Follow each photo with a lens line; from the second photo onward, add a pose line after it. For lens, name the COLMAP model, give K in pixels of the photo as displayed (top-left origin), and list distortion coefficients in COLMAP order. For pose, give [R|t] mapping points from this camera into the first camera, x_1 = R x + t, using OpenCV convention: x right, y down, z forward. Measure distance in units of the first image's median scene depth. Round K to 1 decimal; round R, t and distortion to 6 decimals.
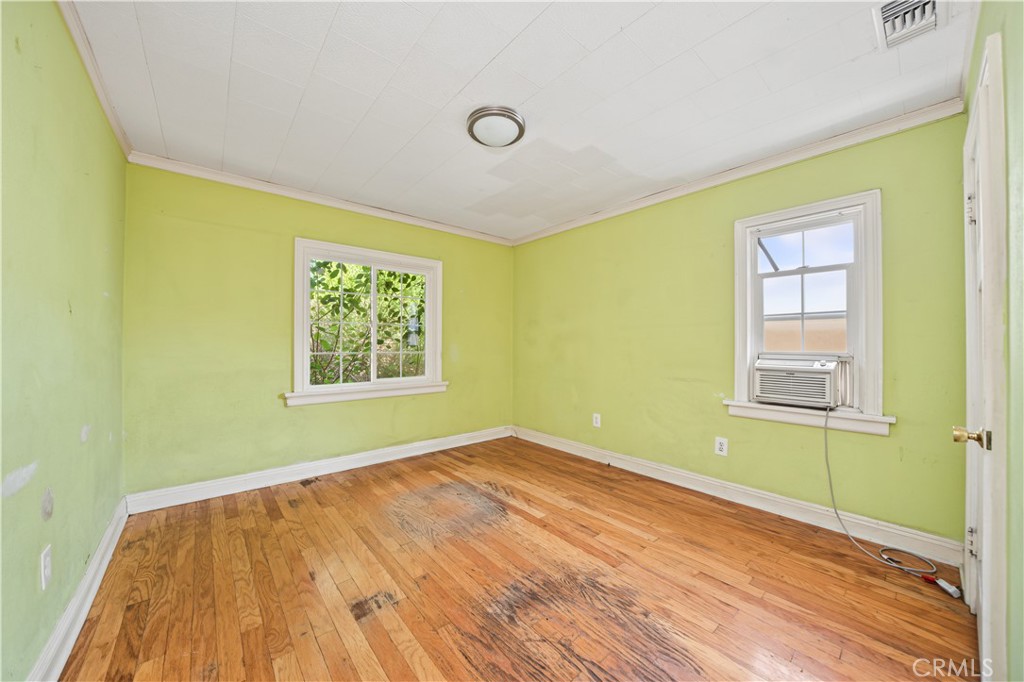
lens RADIAL K [[358.1, 0, 513.4], [0, 358.1, 342.9], [0, 0, 1]] dist [-0.023207, 0.002015]
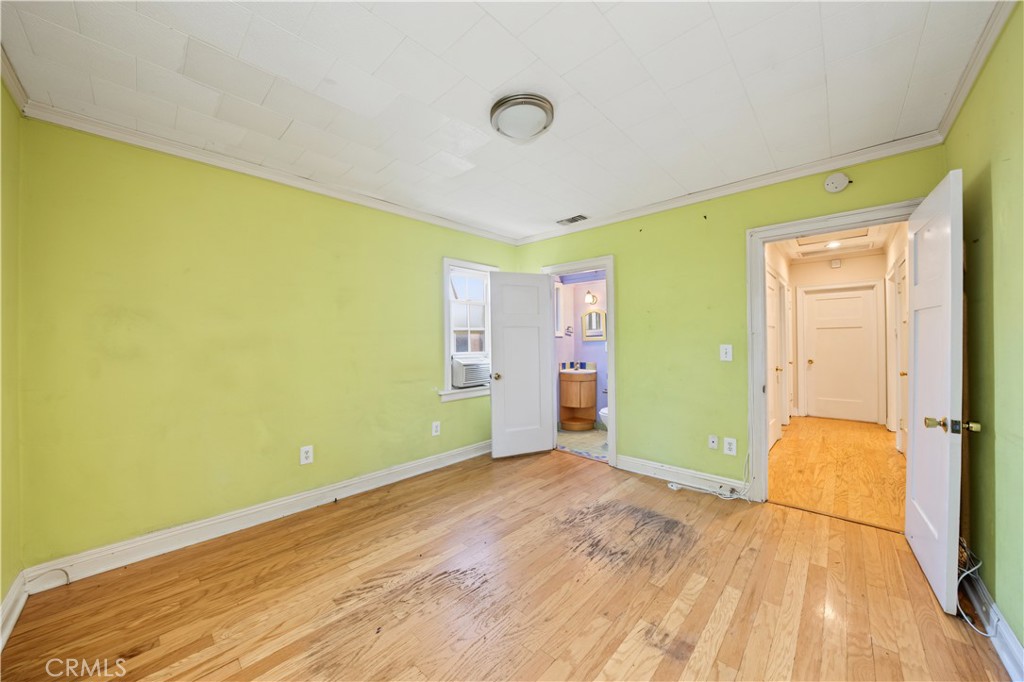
lens RADIAL K [[358.1, 0, 509.8], [0, 358.1, 339.5], [0, 0, 1]] dist [-0.023207, 0.002015]
pose [[-0.095997, 0.002702, 0.995378, -0.763118], [0.010676, 0.999942, -0.001685, -0.026902], [-0.995324, 0.010465, -0.096021, 0.896325]]
